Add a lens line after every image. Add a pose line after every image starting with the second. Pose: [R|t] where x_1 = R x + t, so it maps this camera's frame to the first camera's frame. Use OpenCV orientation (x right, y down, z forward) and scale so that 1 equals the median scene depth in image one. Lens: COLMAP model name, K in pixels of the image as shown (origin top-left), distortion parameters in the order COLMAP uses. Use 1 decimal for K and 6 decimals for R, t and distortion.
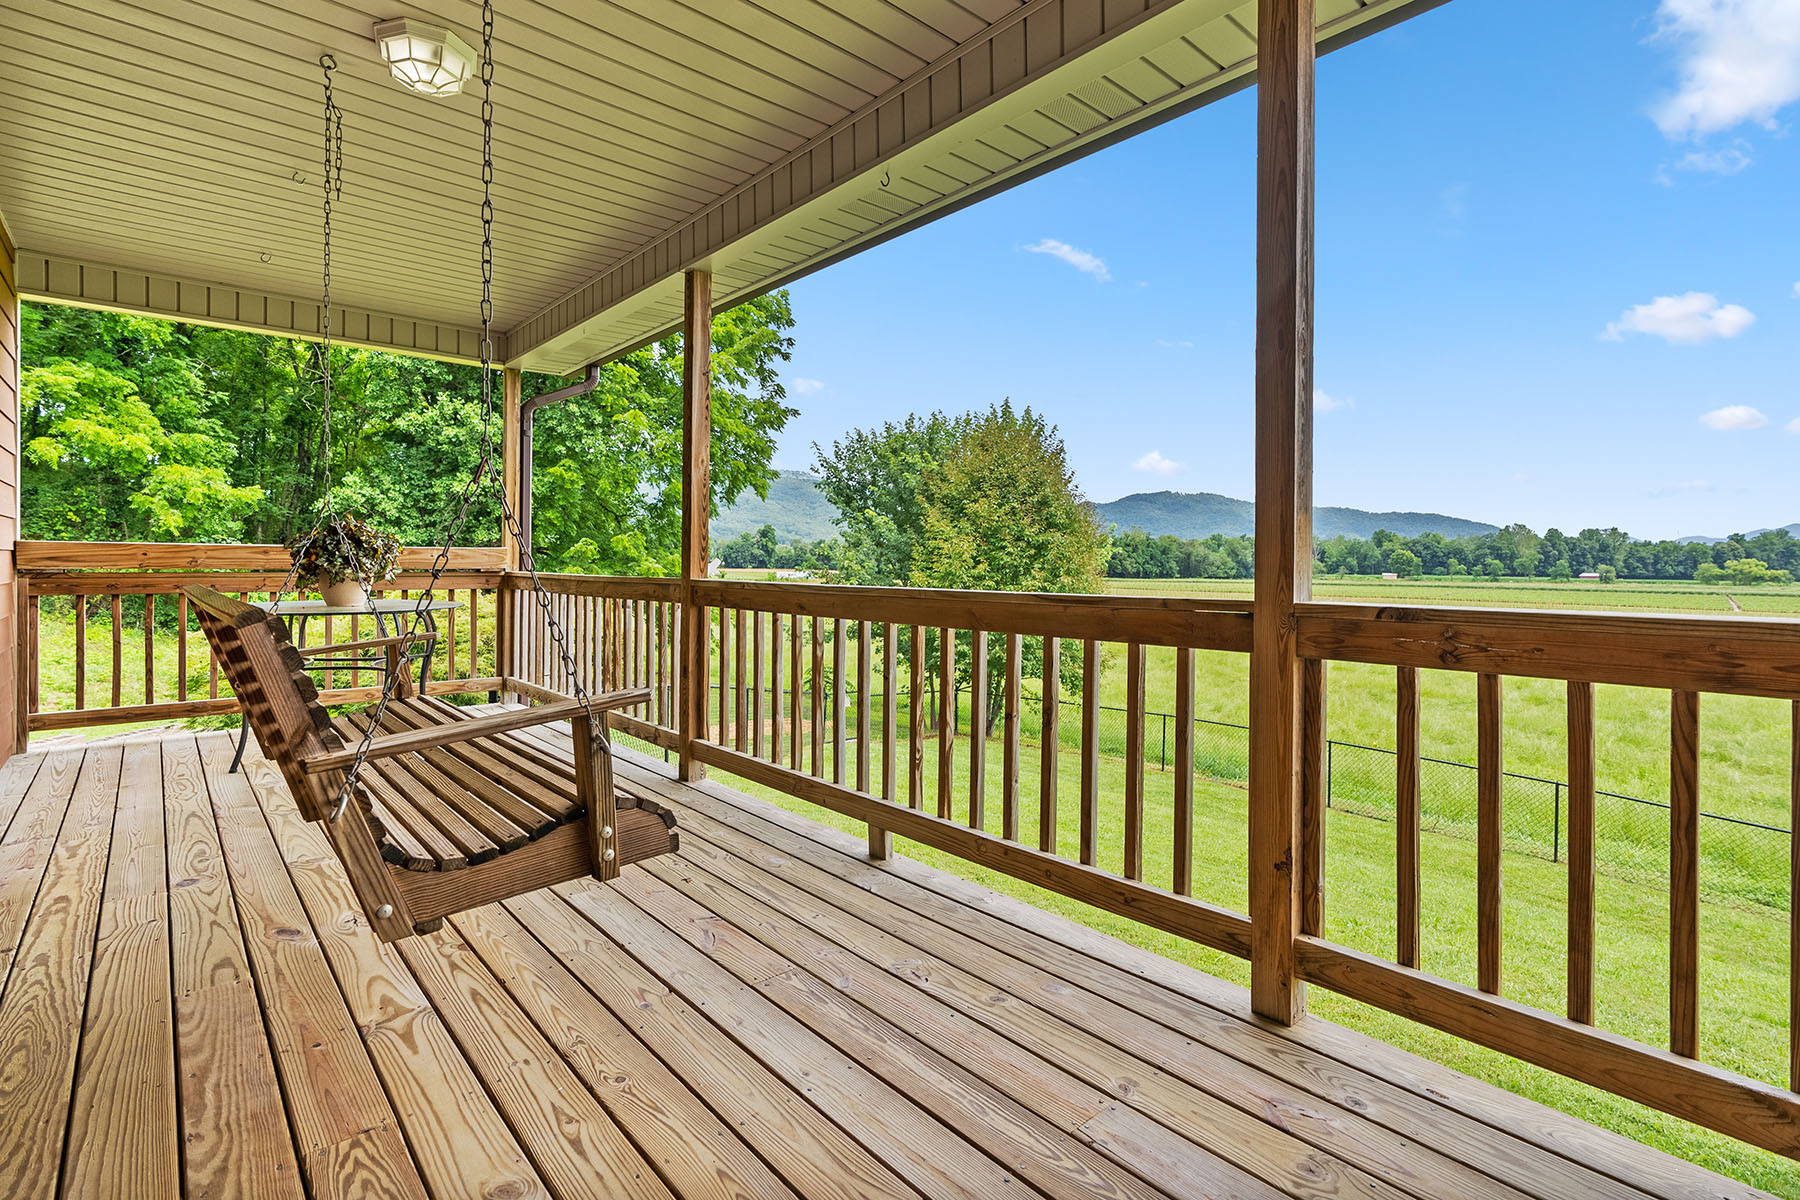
lens RADIAL K [[840.2, 0, 903.9], [0, 840.2, 564.9], [0, 0, 1]] dist [-0.014333, 0.007295]
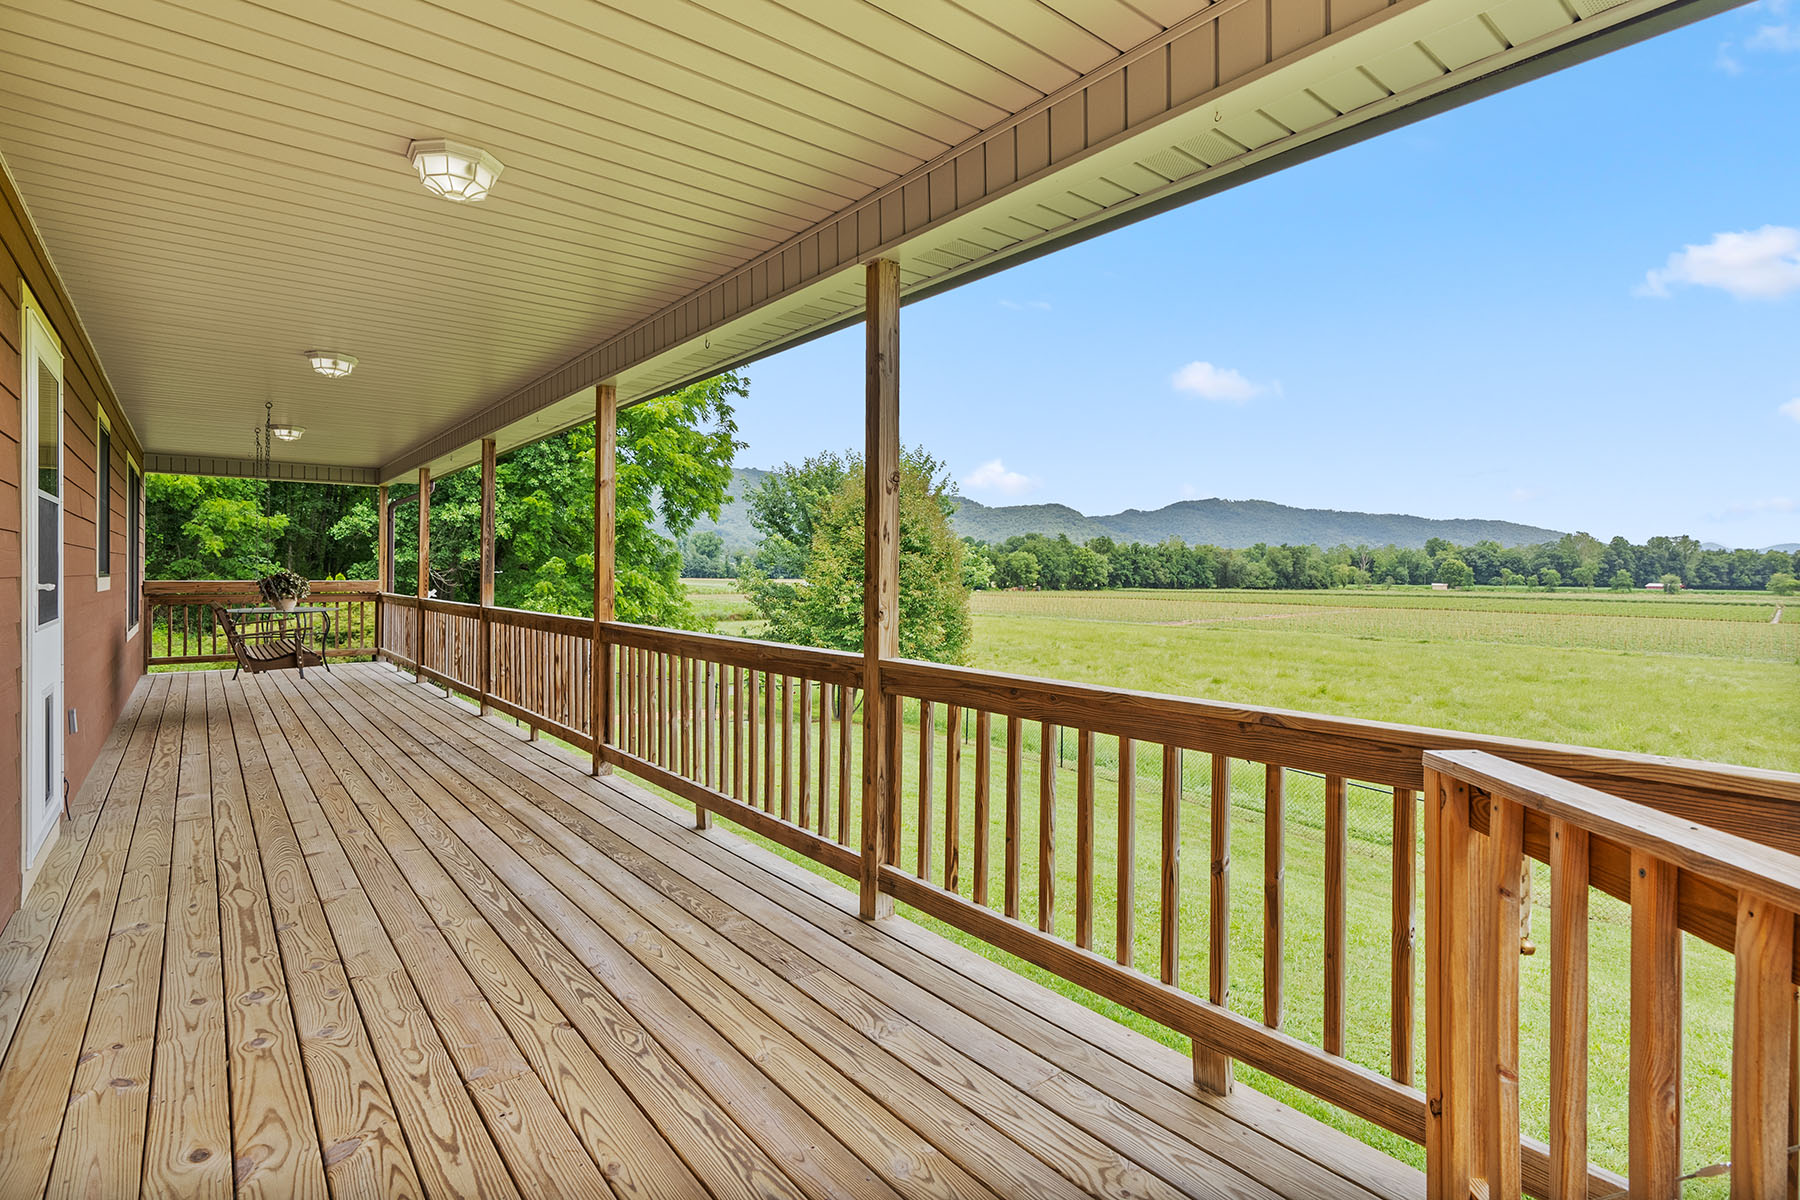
lens RADIAL K [[853.5, 0, 904.0], [0, 853.5, 585.6], [0, 0, 1]] dist [-0.004885, 0.001269]
pose [[0.999267, -0.000384, -0.038278, 0.118287], [0.000854, 0.999925, 0.012246, -0.004339], [0.038270, -0.012270, 0.999192, -0.137910]]
